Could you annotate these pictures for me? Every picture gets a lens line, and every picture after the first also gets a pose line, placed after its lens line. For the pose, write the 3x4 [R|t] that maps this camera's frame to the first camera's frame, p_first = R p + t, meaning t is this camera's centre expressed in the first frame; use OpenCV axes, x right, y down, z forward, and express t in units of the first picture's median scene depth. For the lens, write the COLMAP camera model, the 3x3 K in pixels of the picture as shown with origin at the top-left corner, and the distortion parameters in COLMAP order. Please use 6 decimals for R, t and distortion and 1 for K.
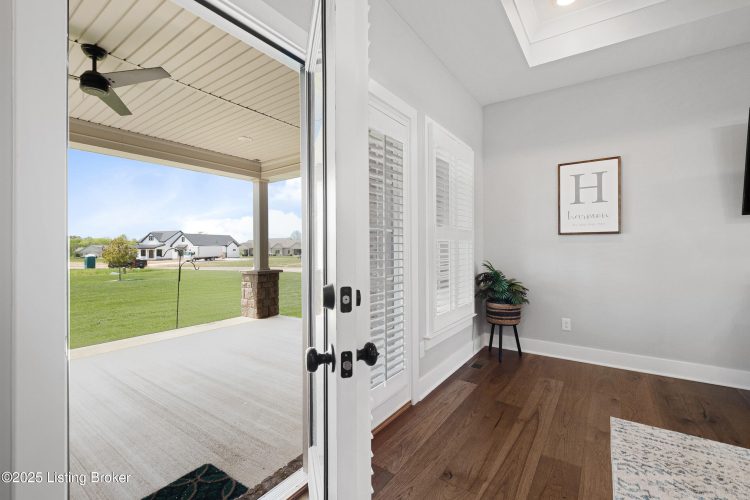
lens RADIAL K [[329.1, 0, 377.0], [0, 329.1, 245.5], [0, 0, 1]] dist [0.000344, -0.000038]
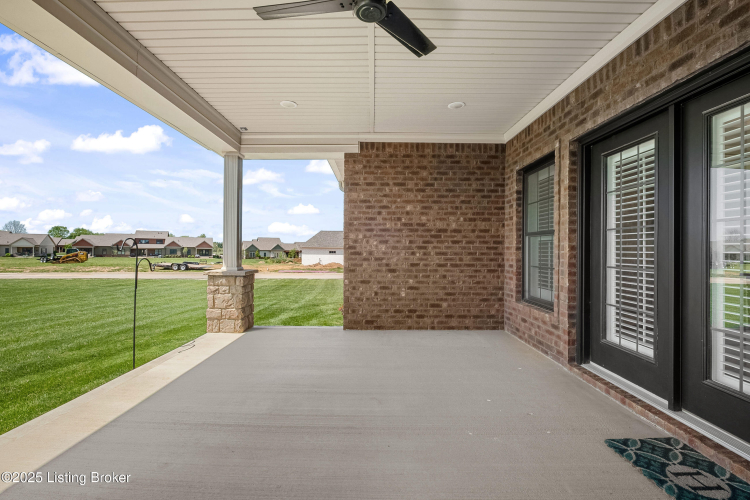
lens RADIAL K [[332.5, 0, 370.0], [0, 332.5, 247.9], [0, 0, 1]] dist [-0.025542, -0.000094]
pose [[0.820255, 0.020105, 0.571645, -0.196613], [-0.020740, 0.999770, -0.005403, 0.007196], [-0.571622, -0.007424, 0.820483, 0.065002]]
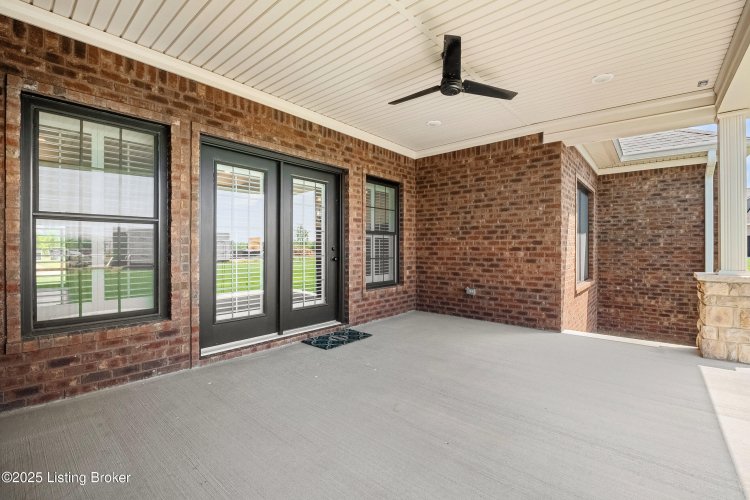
lens RADIAL K [[332.0, 0, 375.0], [0, 332.0, 250.0], [0, 0, 1]] dist [-0.025416, -0.000229]
pose [[-0.995253, 0.006853, 0.097076, -0.110748], [0.006948, 0.999976, 0.000639, 0.009037], [-0.097069, 0.001310, -0.995277, 0.329381]]
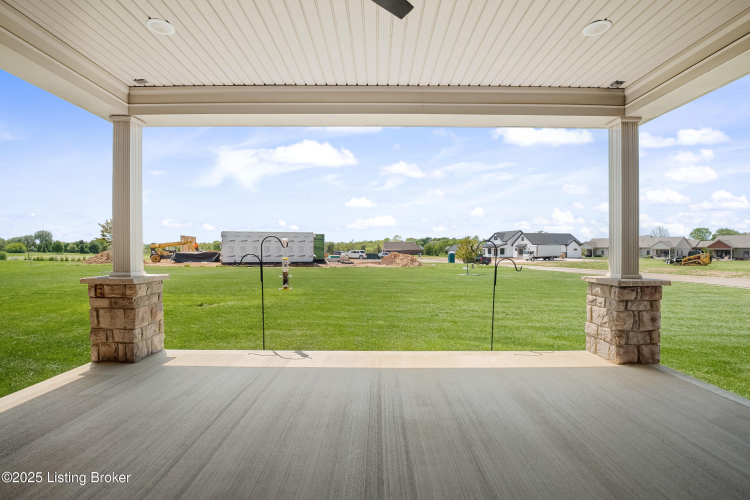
lens RADIAL K [[332.0, 0, 375.0], [0, 332.0, 250.0], [0, 0, 1]] dist [-0.025416, -0.000229]
pose [[0.576346, 0.012965, -0.817103, -0.050610], [-0.000788, 0.999882, 0.015309, 0.006355], [0.817205, -0.008180, 0.576289, 0.117485]]
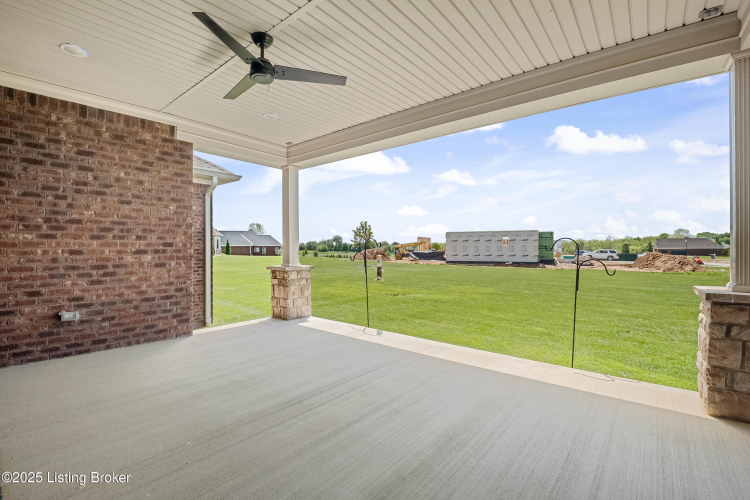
lens RADIAL K [[336.3, 0, 374.8], [0, 336.3, 247.8], [0, 0, 1]] dist [-0.020824, -0.000061]
pose [[-0.082010, 0.007813, -0.996601, 0.018833], [0.010377, 0.999922, 0.006985, 0.006425], [0.996577, -0.009769, -0.082085, 0.221587]]
